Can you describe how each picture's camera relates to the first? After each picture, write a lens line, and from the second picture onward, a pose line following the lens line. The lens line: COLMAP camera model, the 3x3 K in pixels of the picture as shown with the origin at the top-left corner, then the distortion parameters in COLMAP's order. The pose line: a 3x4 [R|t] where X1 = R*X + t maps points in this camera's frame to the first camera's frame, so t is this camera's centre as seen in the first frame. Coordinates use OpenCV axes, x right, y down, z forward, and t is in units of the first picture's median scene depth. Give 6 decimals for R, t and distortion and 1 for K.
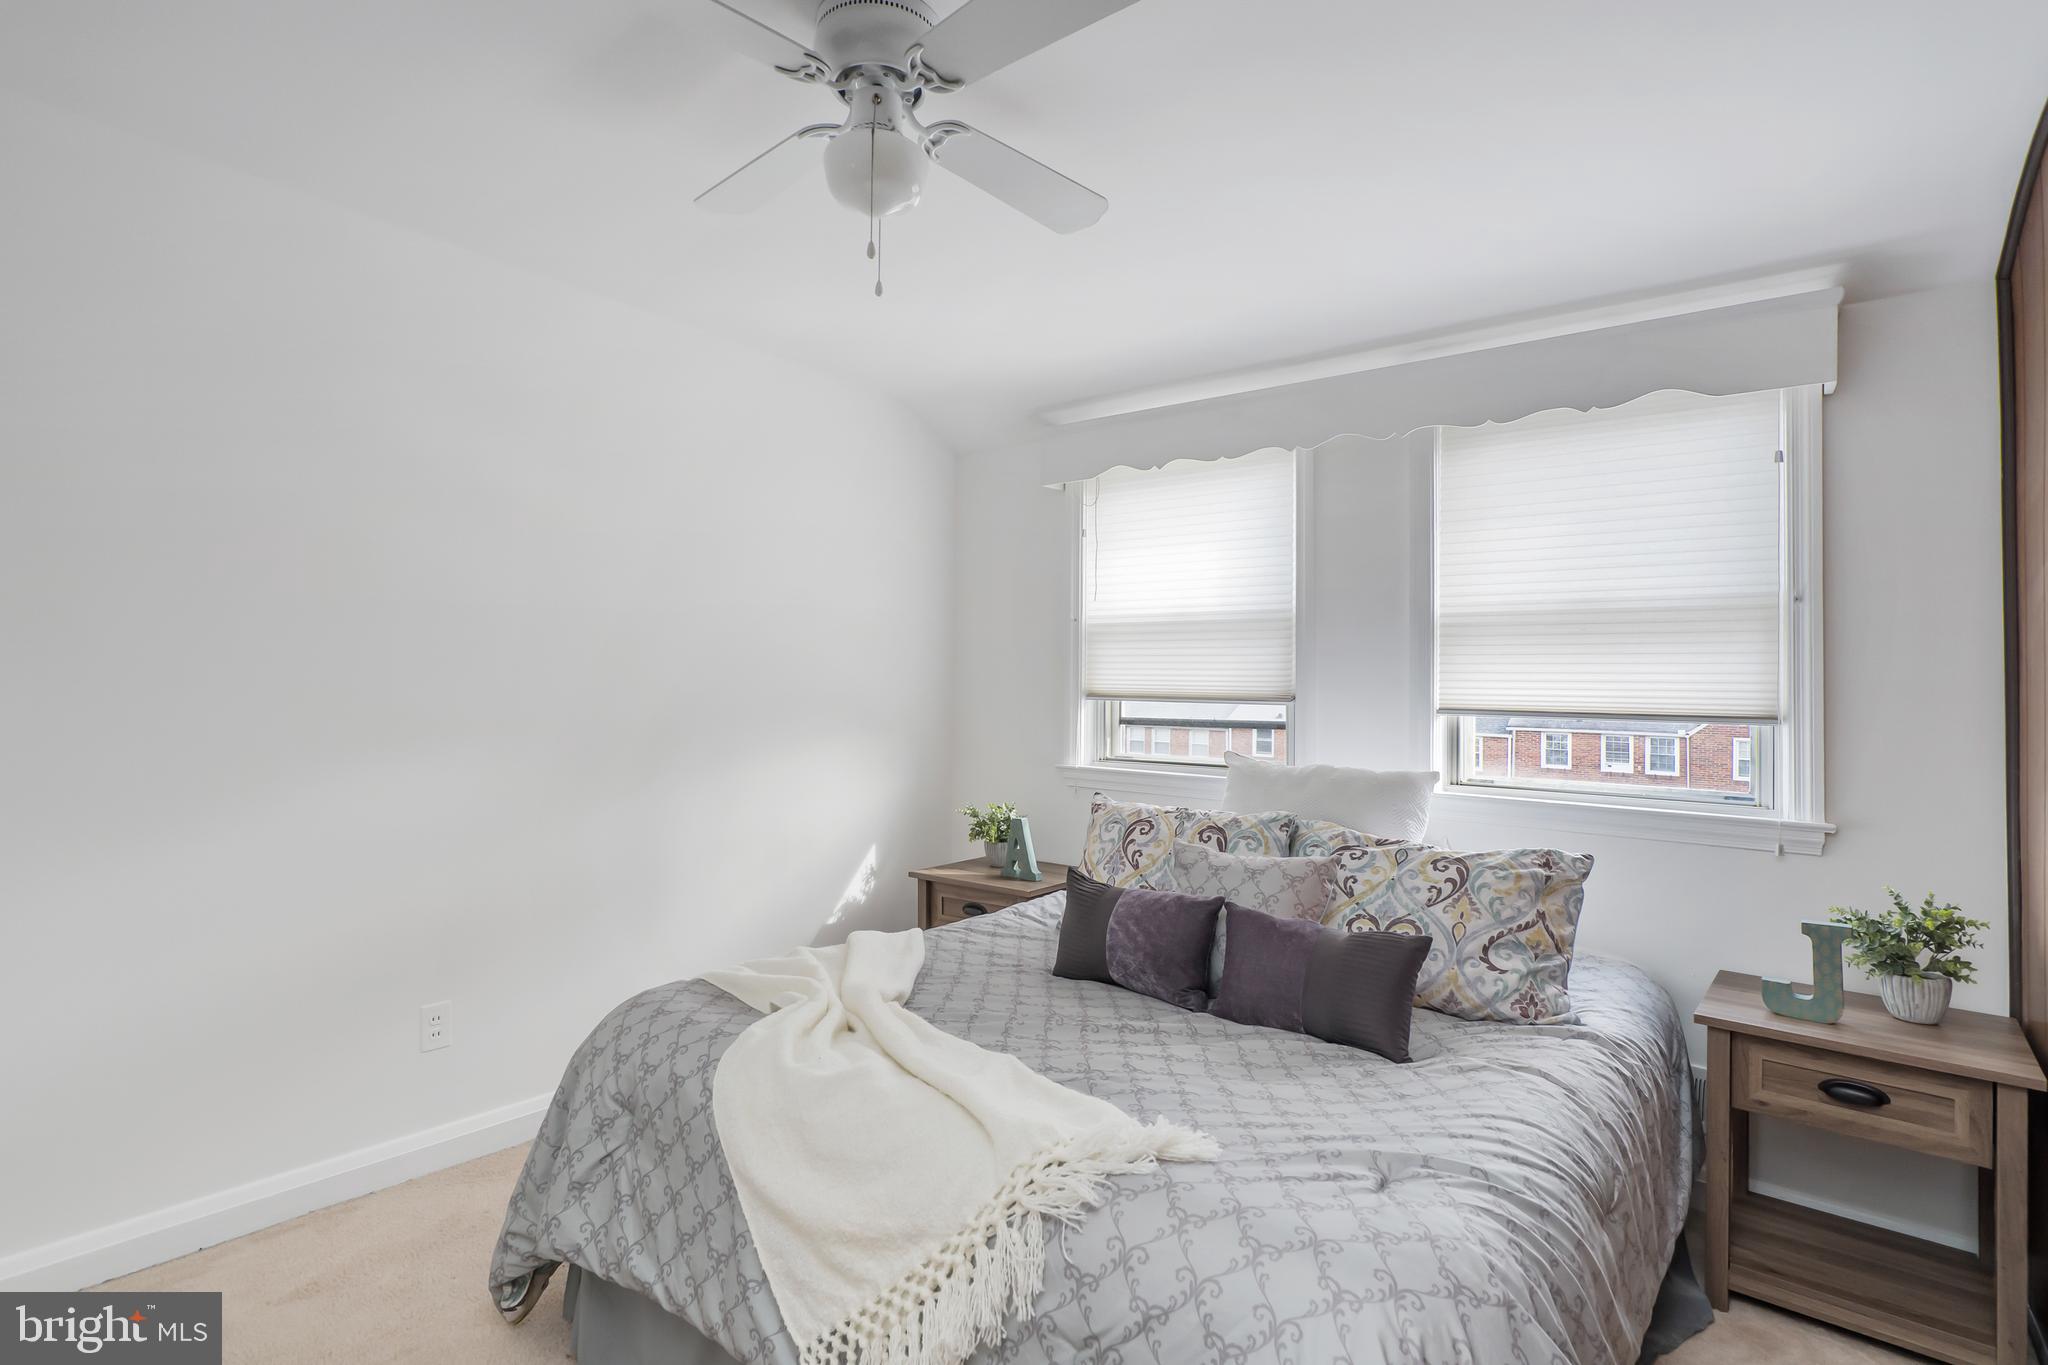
lens RADIAL K [[1003.3, 0, 1024.1], [0, 1003.3, 688.0], [0, 0, 1]] dist [-0.027025, 0.000345]
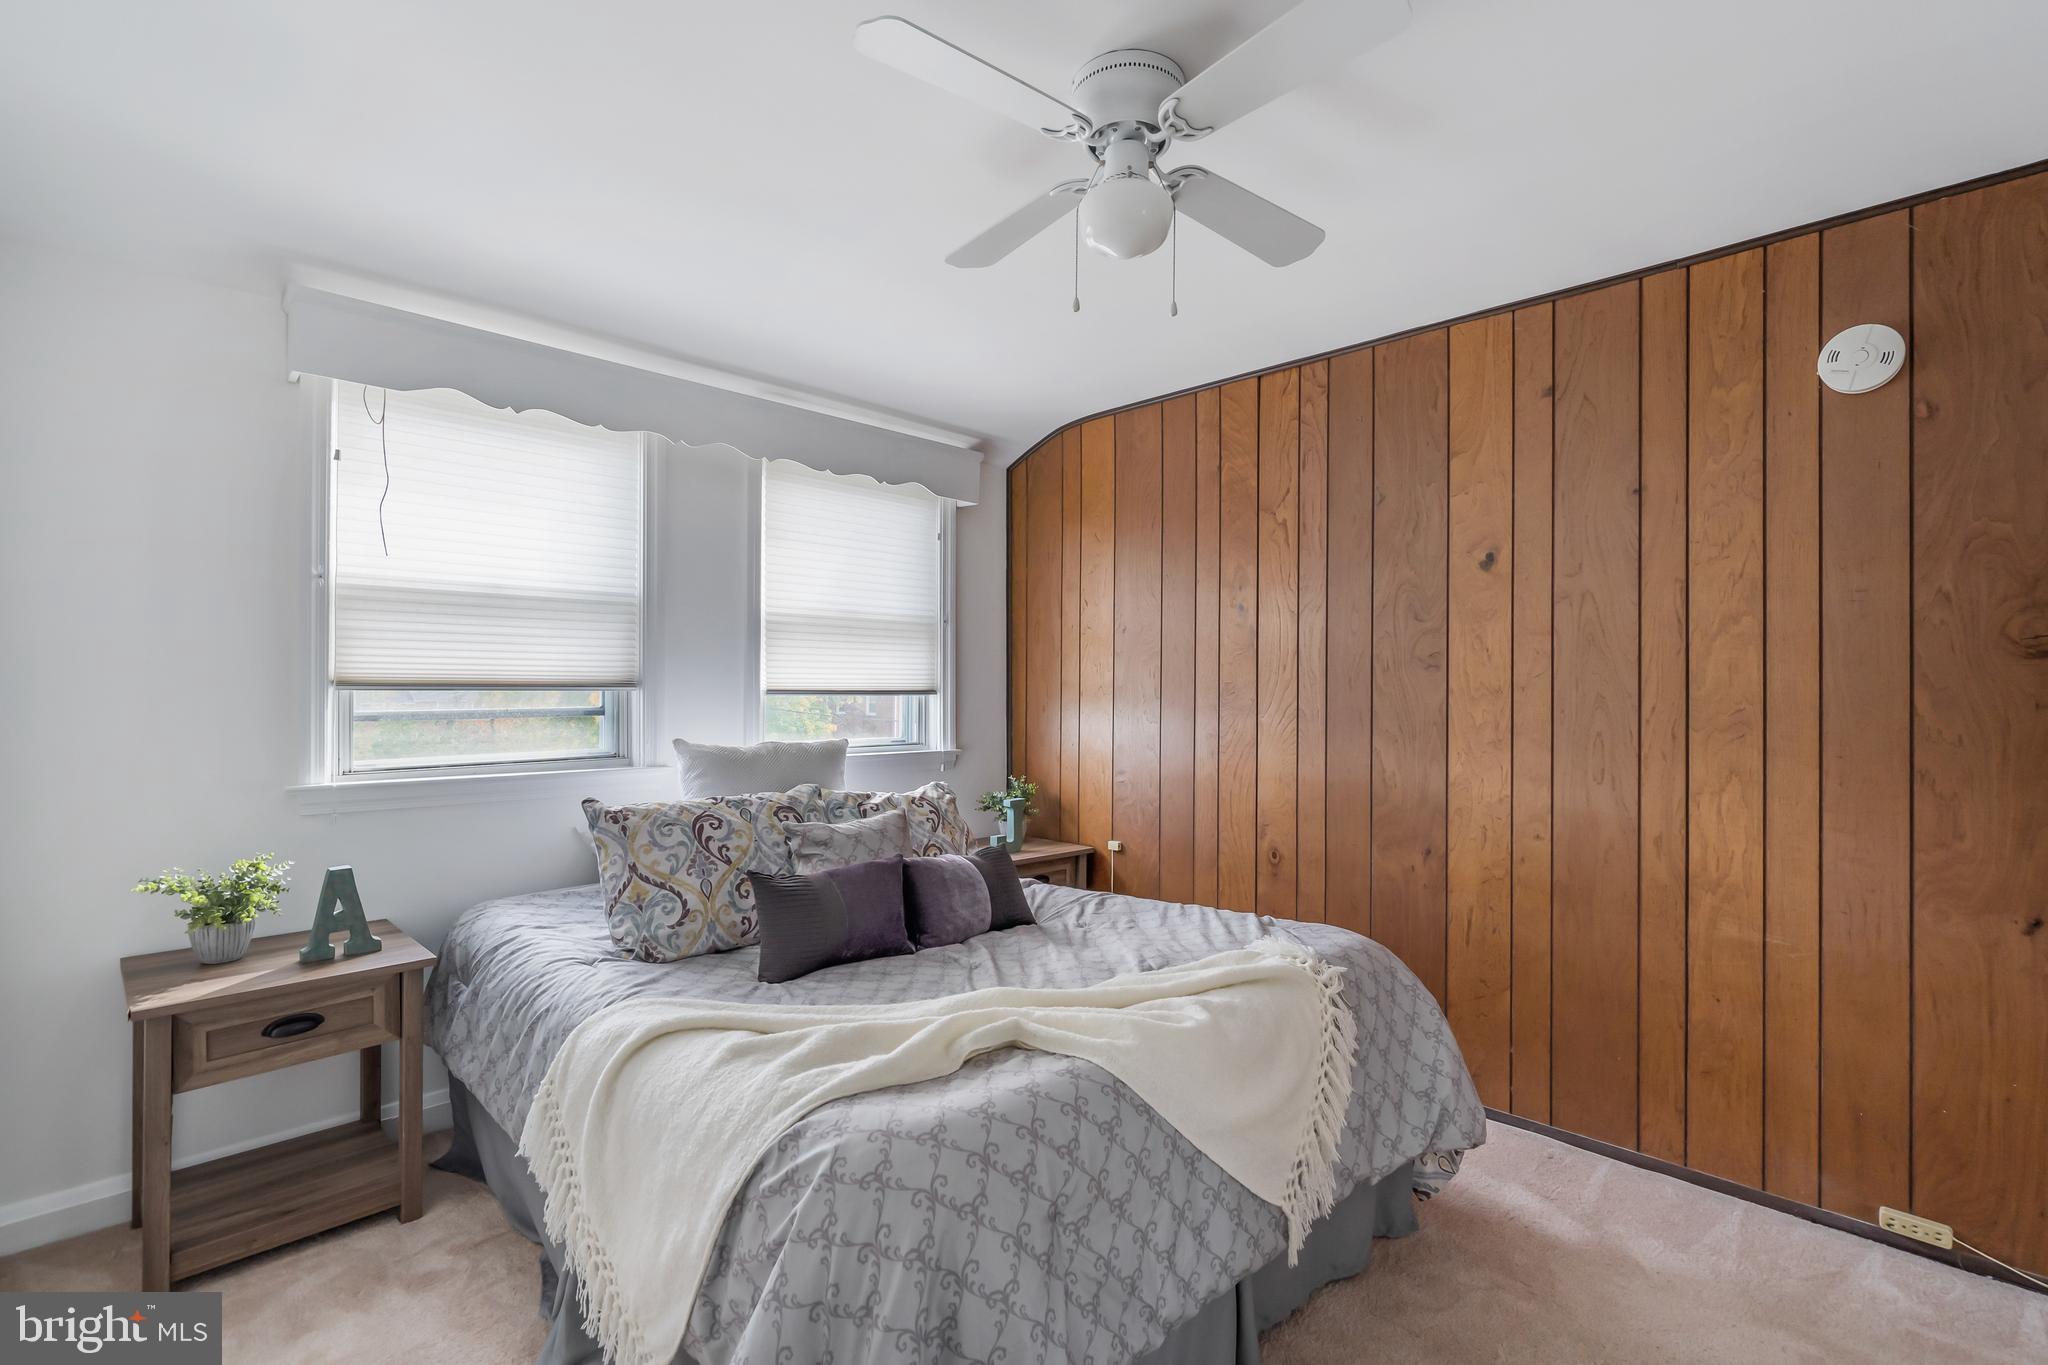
lens RADIAL K [[918.3, 0, 1023.7], [0, 918.3, 676.1], [0, 0, 1]] dist [-0.004520, 0.003676]
pose [[0.125658, -0.013031, 0.991988, -0.663036], [-0.009485, 0.999852, 0.014336, -0.015542], [-0.992028, -0.011210, 0.125516, 0.551214]]
